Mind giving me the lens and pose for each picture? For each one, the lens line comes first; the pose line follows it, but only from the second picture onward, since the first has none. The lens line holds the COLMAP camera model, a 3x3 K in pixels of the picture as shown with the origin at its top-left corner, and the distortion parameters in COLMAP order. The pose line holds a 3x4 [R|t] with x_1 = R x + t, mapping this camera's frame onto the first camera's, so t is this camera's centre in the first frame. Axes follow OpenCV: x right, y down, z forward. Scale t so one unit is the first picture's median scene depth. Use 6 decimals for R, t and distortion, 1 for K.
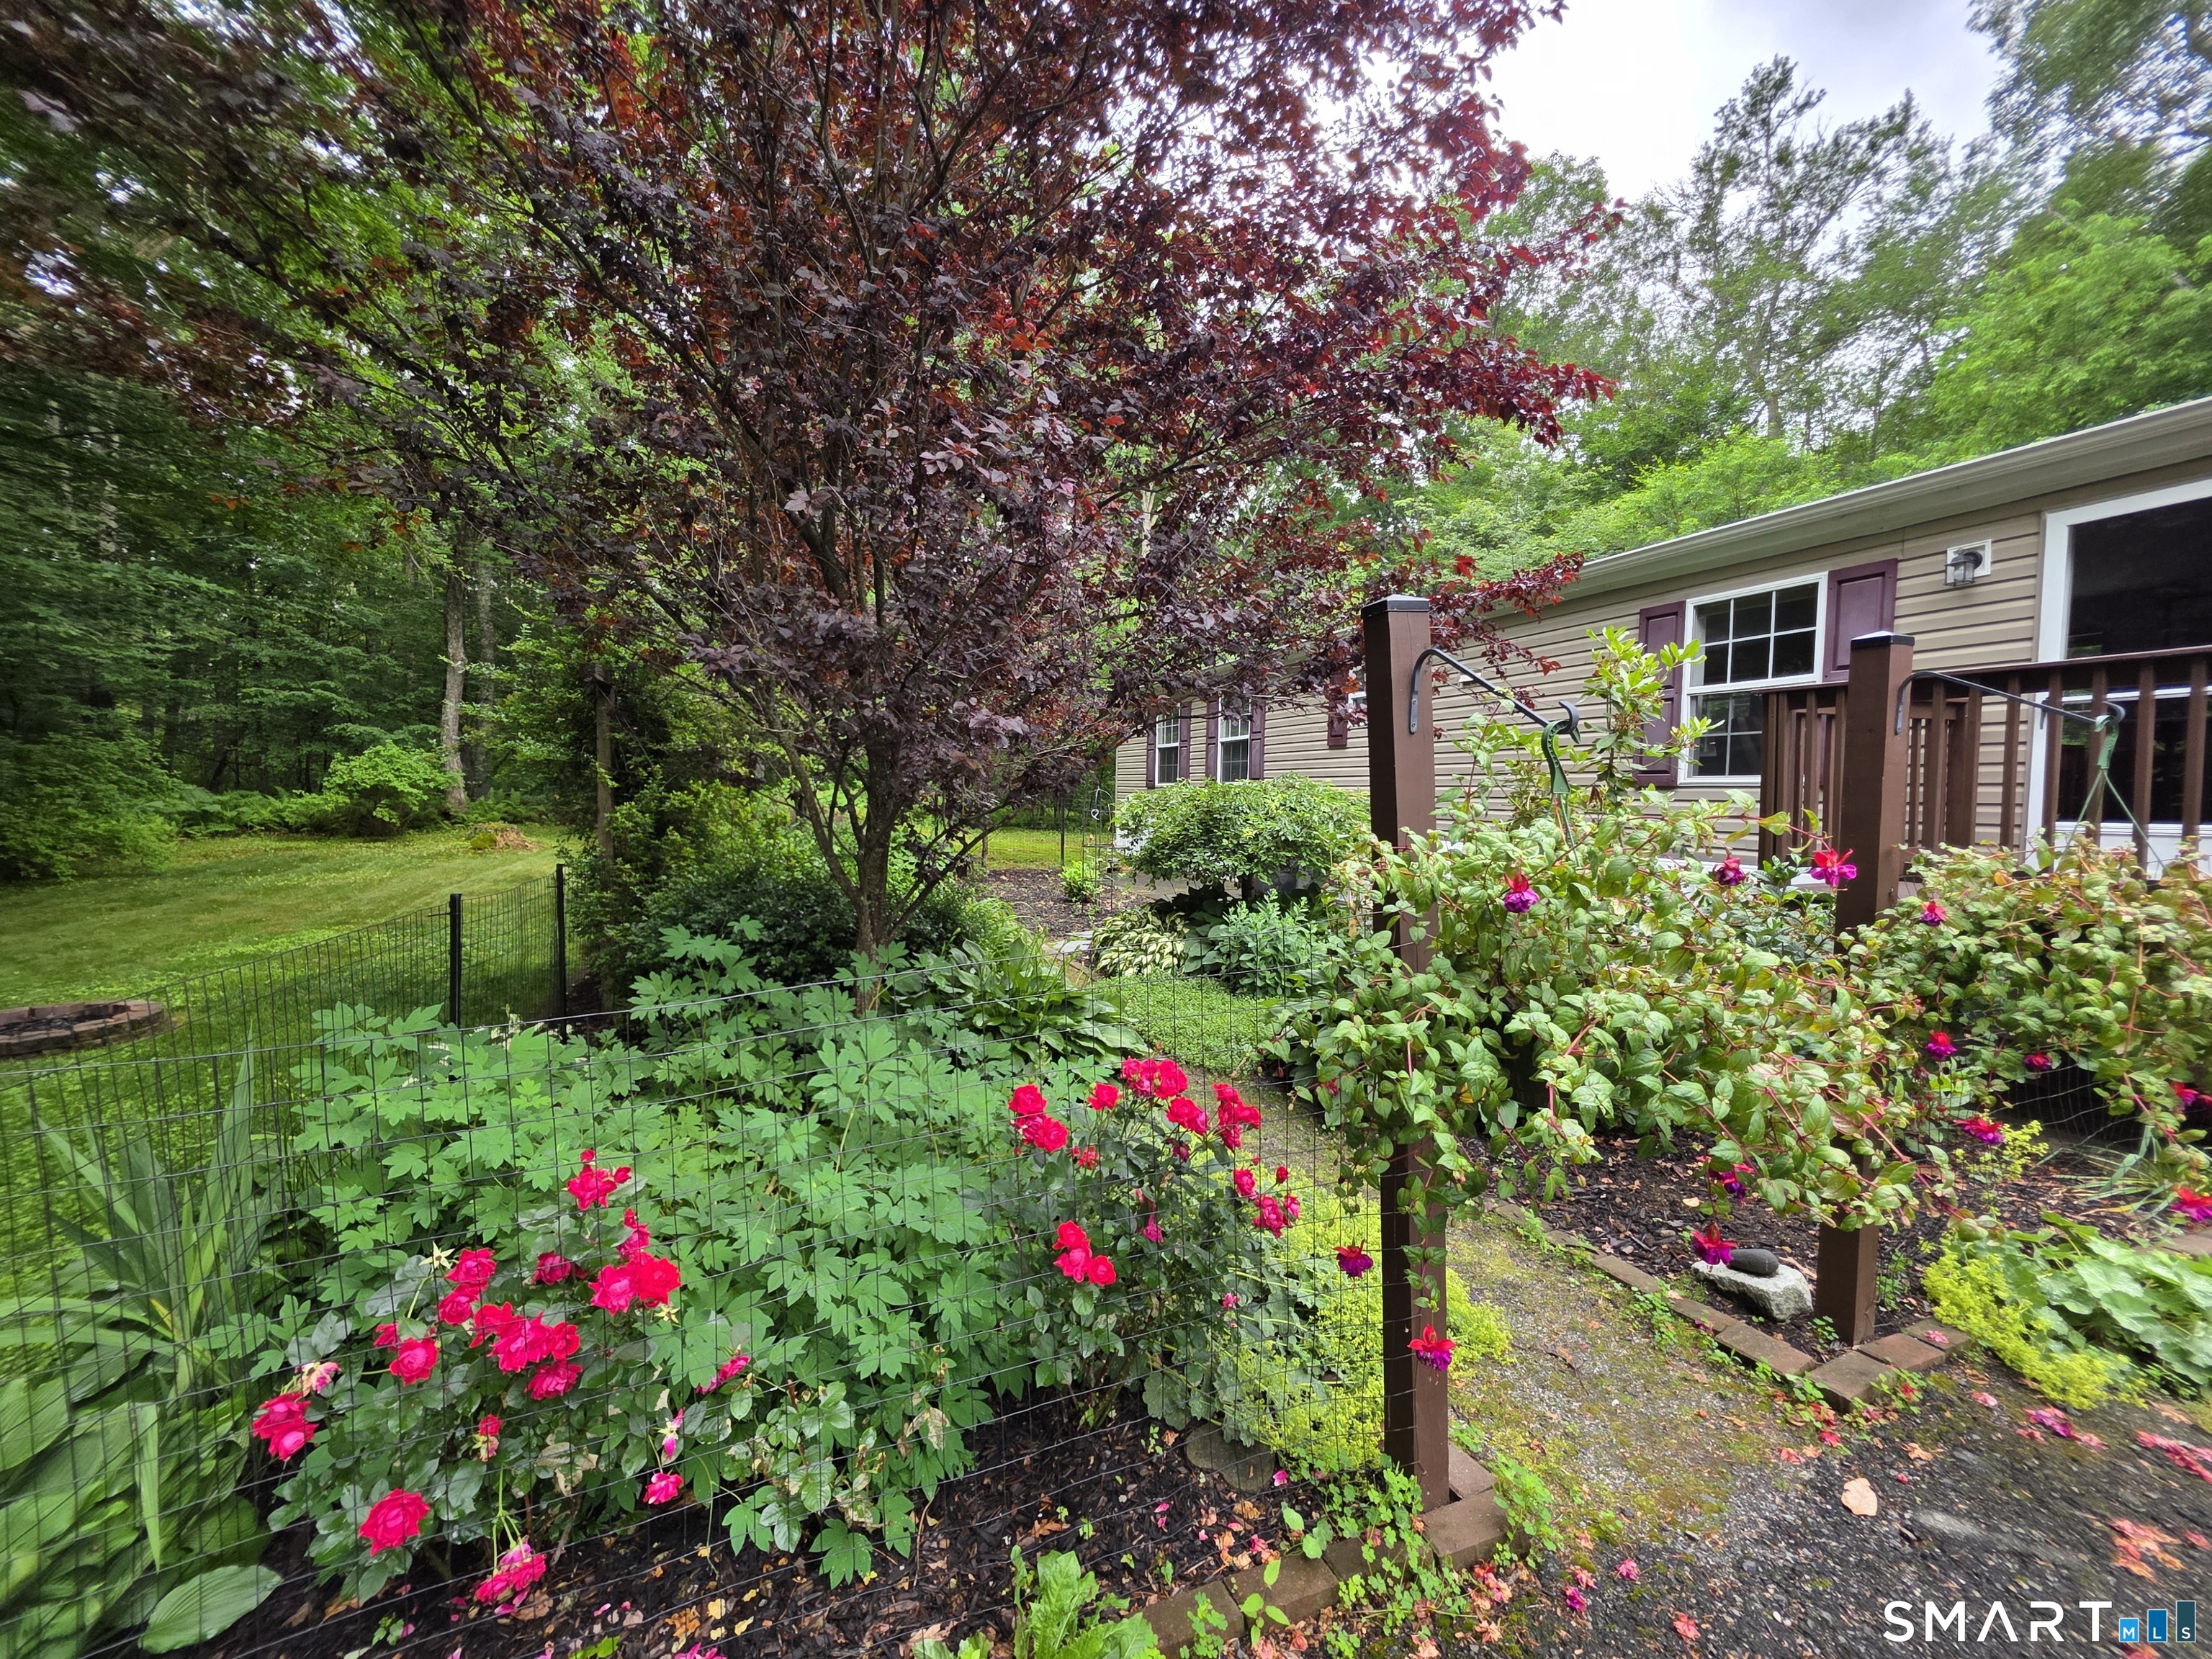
lens RADIAL K [[900.8, 0, 1100.4], [0, 900.8, 832.4], [0, 0, 1]] dist [0.001404, 0.000383]
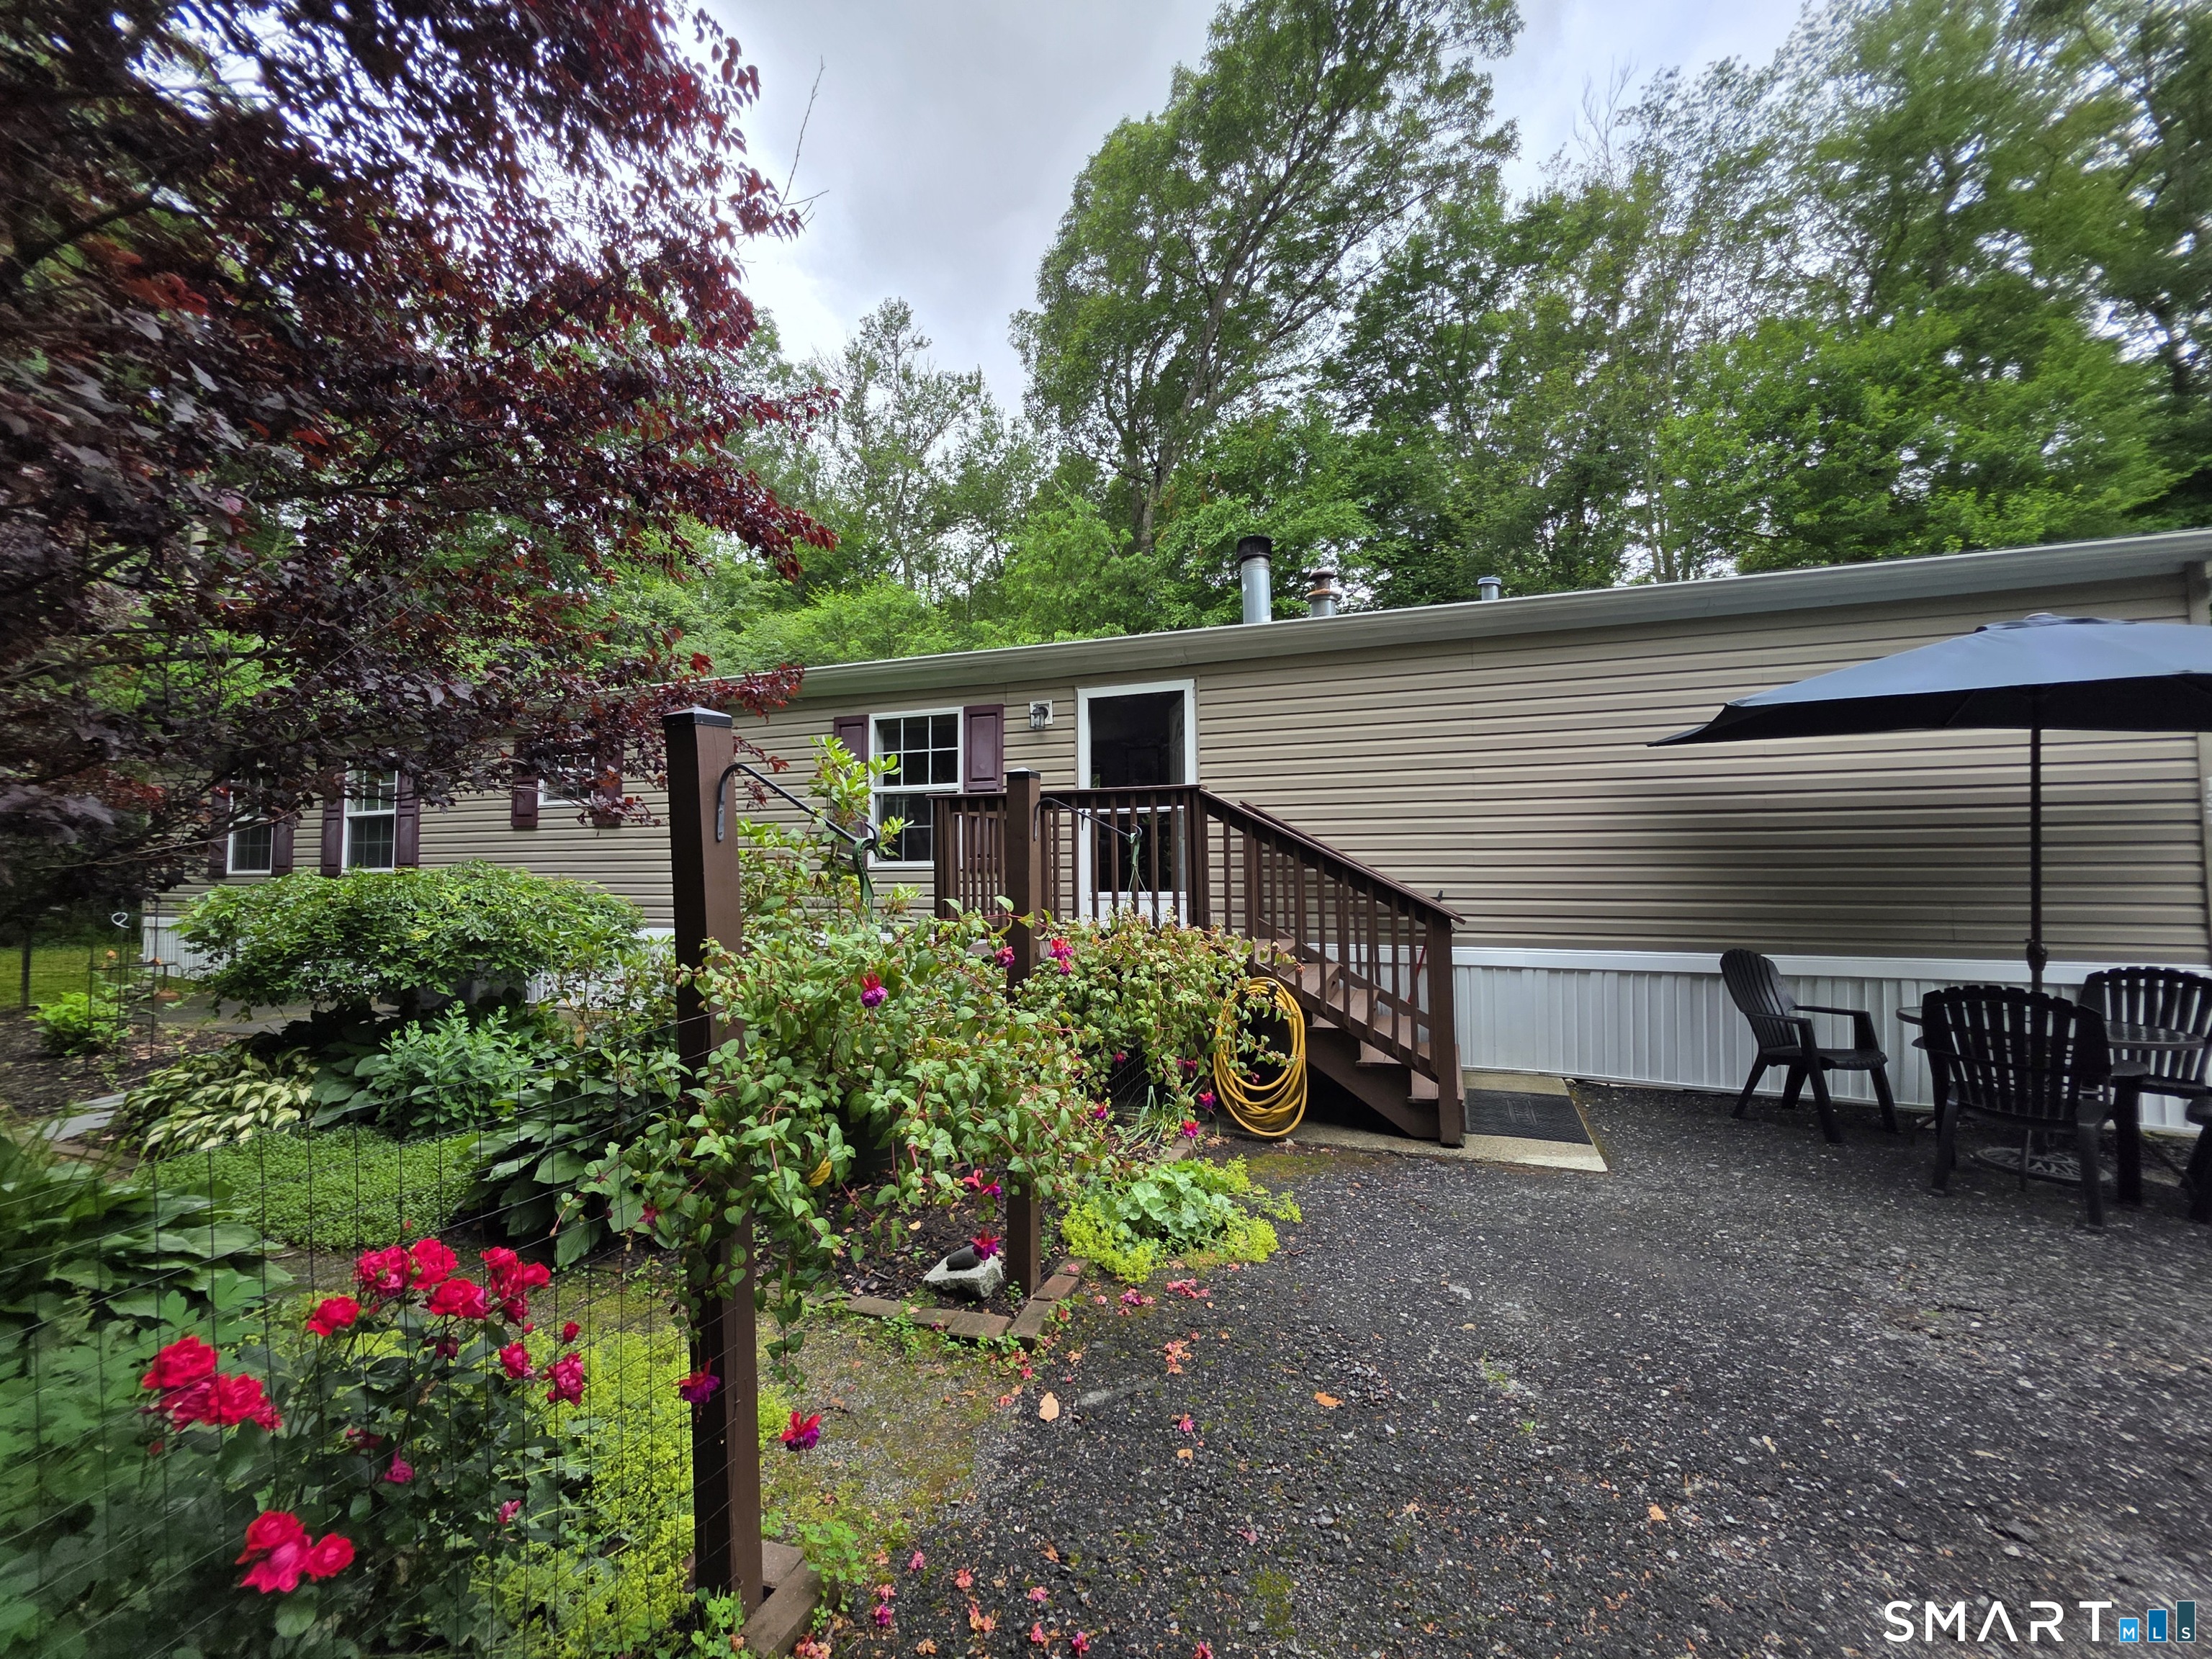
lens RADIAL K [[900.8, 0, 1100.4], [0, 900.8, 832.4], [0, 0, 1]] dist [0.001404, 0.000383]
pose [[0.663404, 0.017912, 0.748047, -0.038266], [0.047970, 0.996639, -0.066407, -0.008006], [-0.746722, 0.079938, 0.660315, -0.004673]]
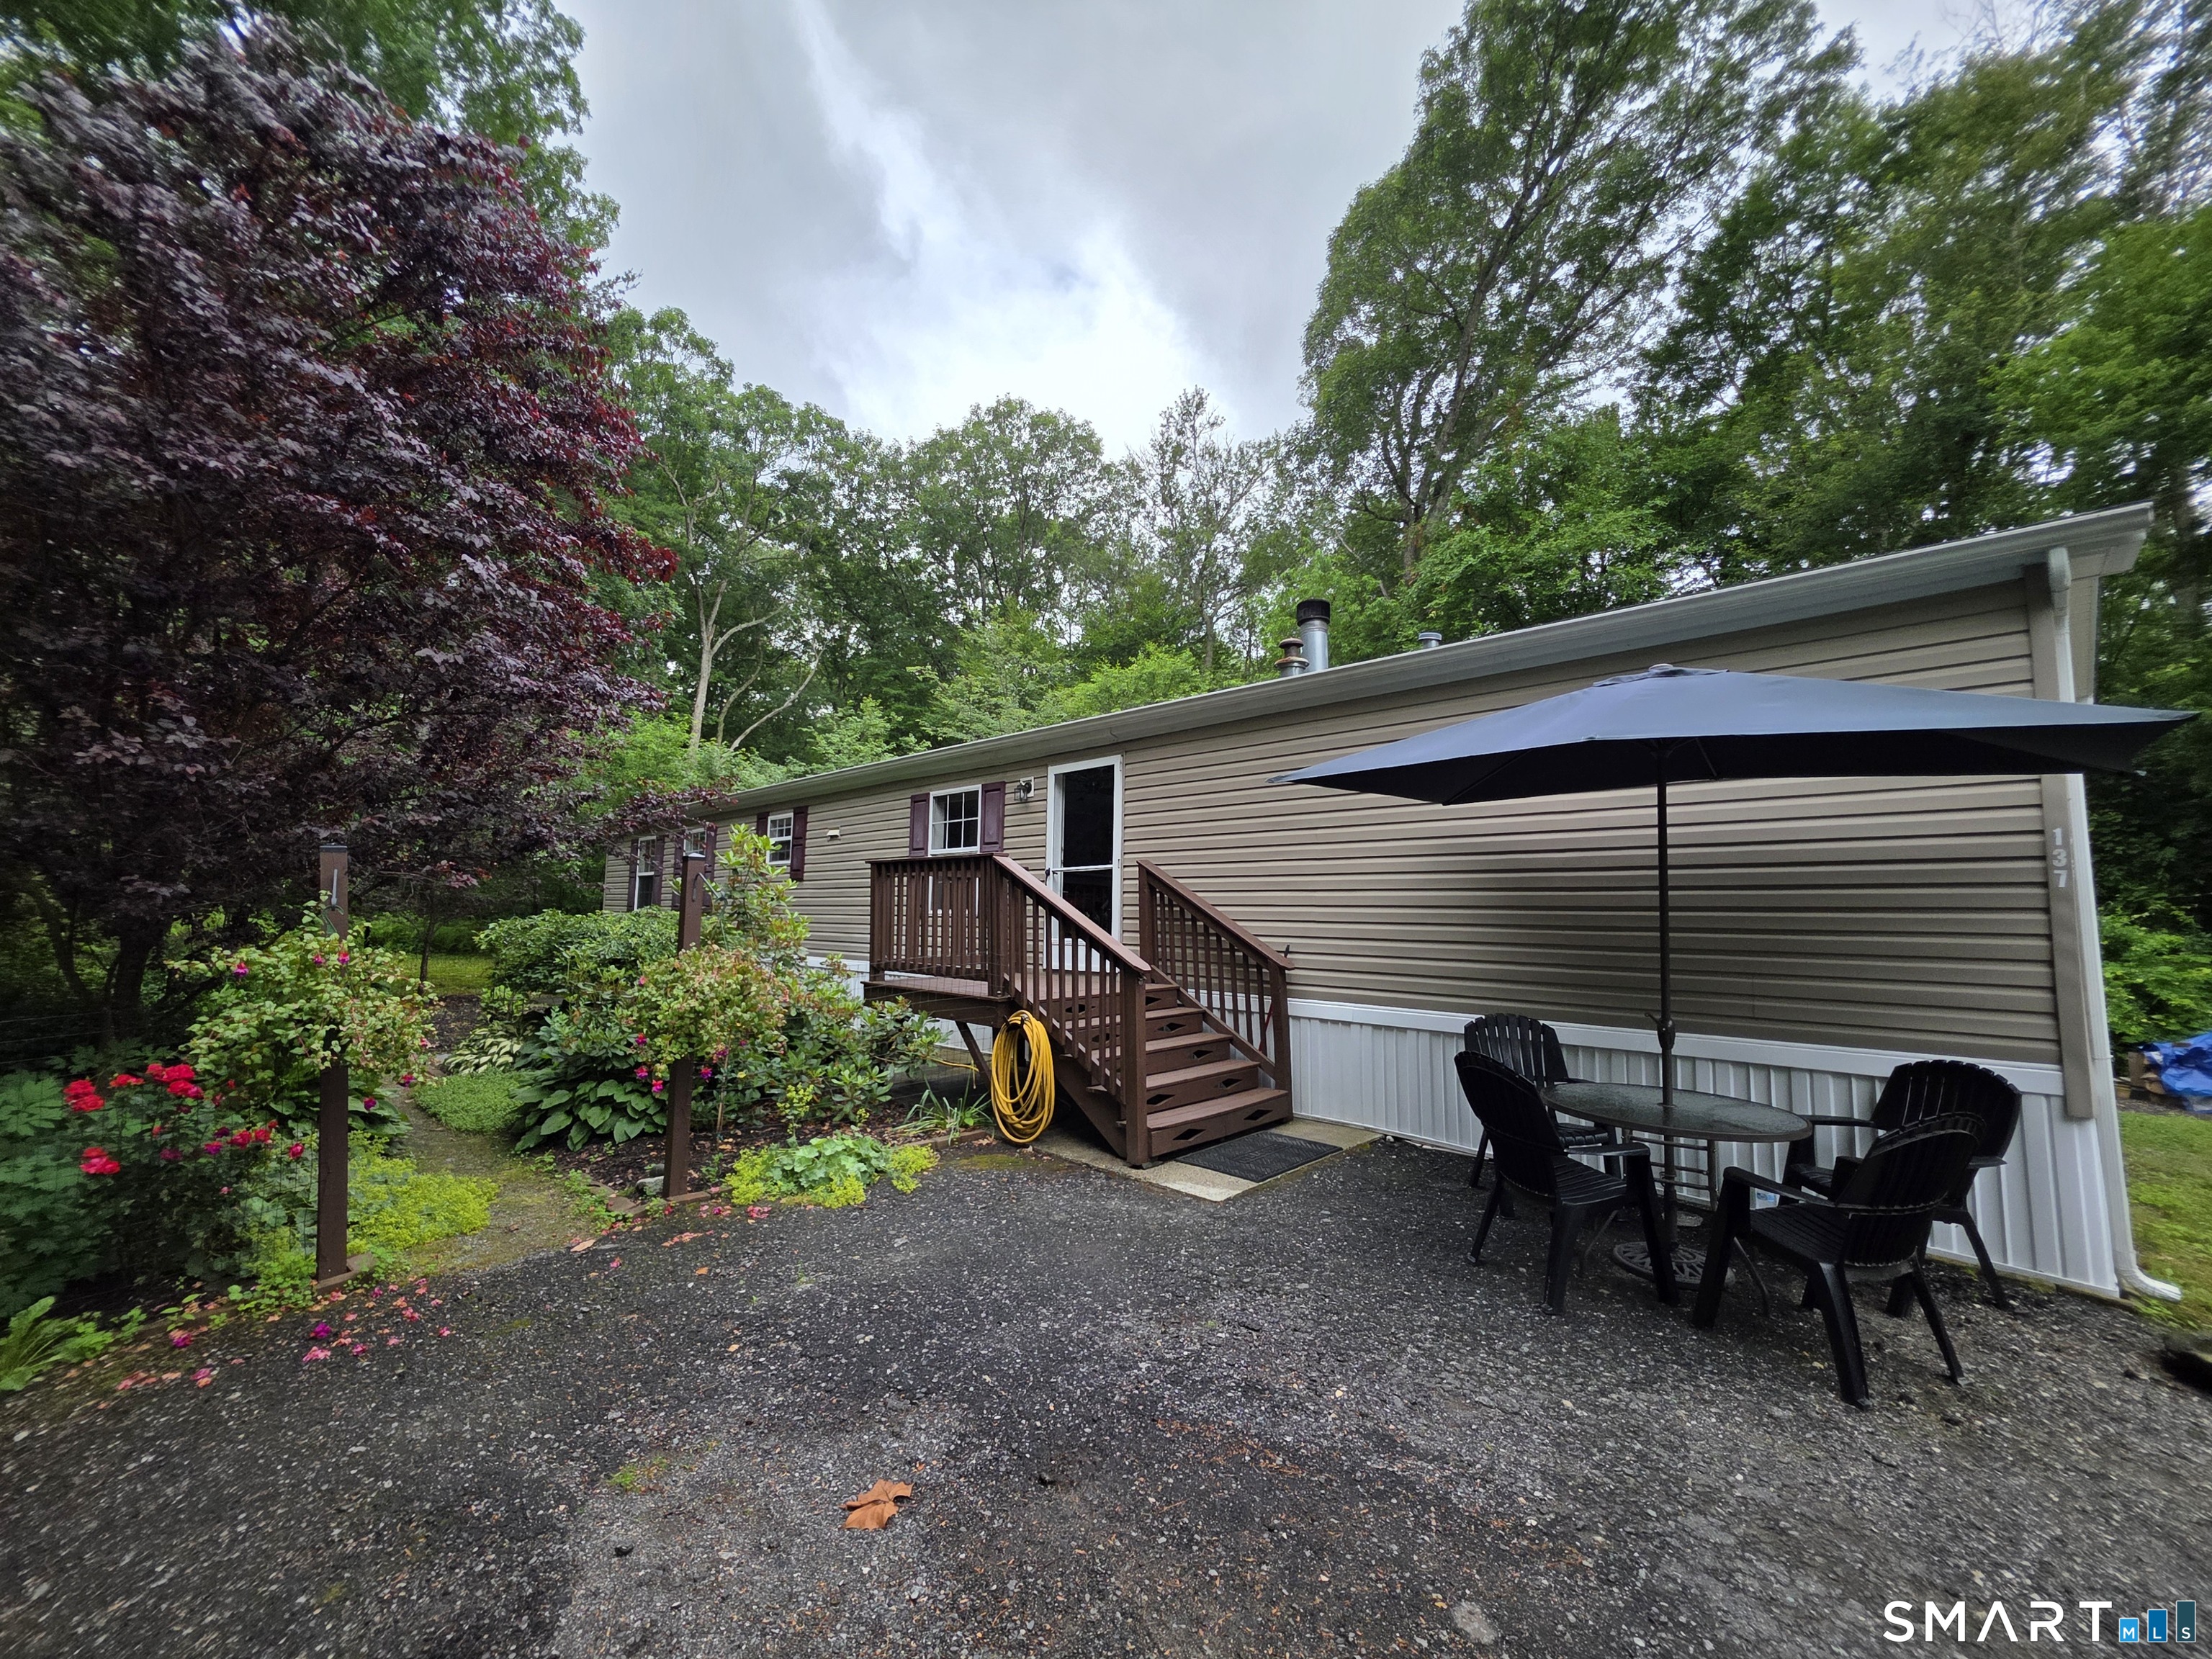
lens RADIAL K [[900.8, 0, 1100.4], [0, 900.8, 832.4], [0, 0, 1]] dist [0.001404, 0.000383]
pose [[0.913858, 0.035950, 0.404439, 0.313999], [0.018353, 0.991397, -0.129593, 0.009443], [-0.405619, 0.125852, 0.905337, -0.490109]]
